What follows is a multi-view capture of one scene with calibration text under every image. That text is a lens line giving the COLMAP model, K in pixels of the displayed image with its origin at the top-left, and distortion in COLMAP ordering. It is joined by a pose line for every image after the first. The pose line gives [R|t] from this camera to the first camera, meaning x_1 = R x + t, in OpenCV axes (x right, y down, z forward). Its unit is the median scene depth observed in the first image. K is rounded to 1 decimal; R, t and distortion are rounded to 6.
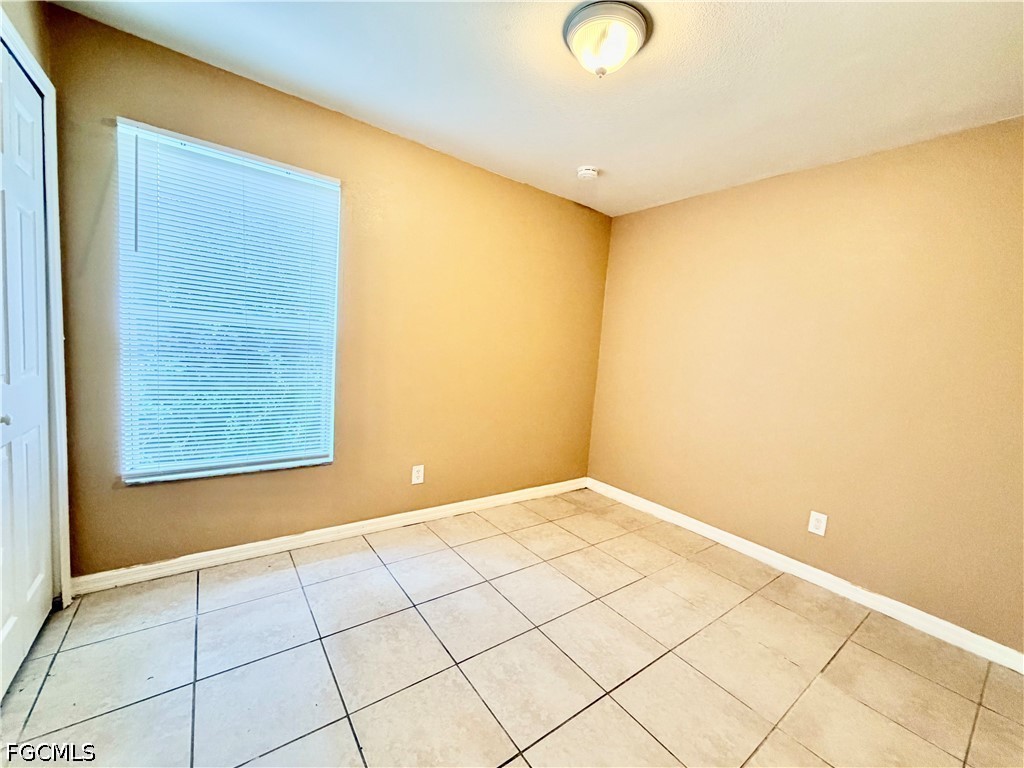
lens RADIAL K [[407.9, 0, 510.1], [0, 407.9, 386.6], [0, 0, 1]] dist [0.001212, 0.000166]
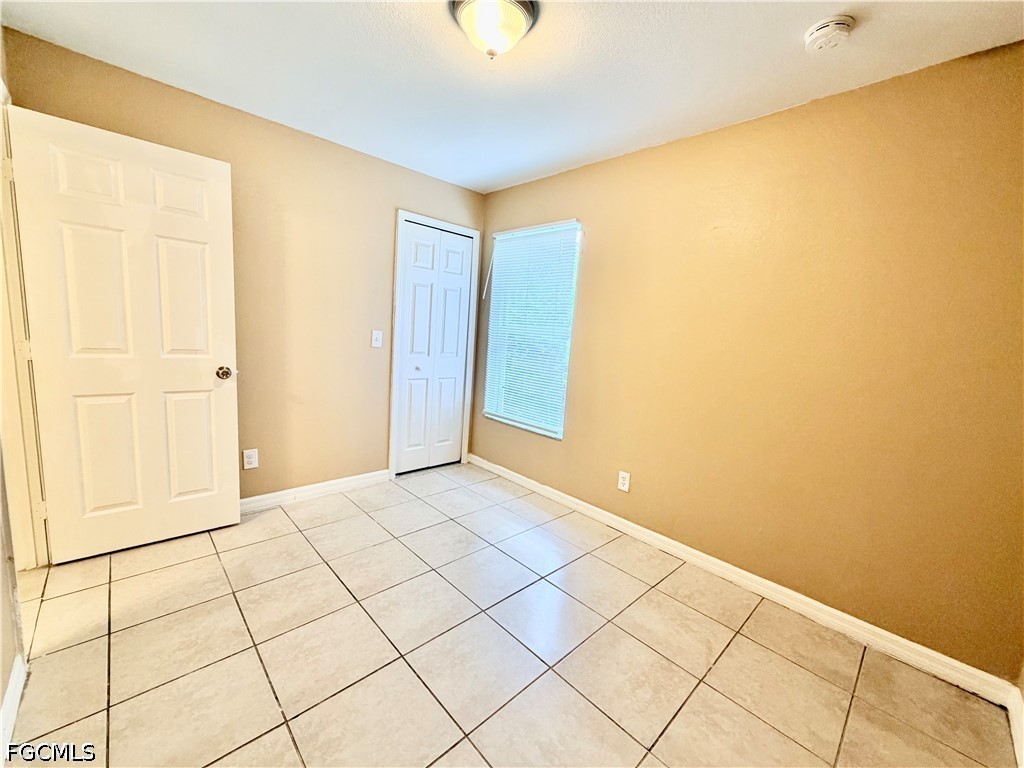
lens RADIAL K [[407.9, 0, 510.1], [0, 407.9, 386.6], [0, 0, 1]] dist [0.001212, 0.000166]
pose [[0.126345, 0.072934, -0.989302, 0.881082], [-0.157783, 0.986075, 0.052545, -0.021836], [0.979358, 0.149456, 0.136094, 0.715949]]
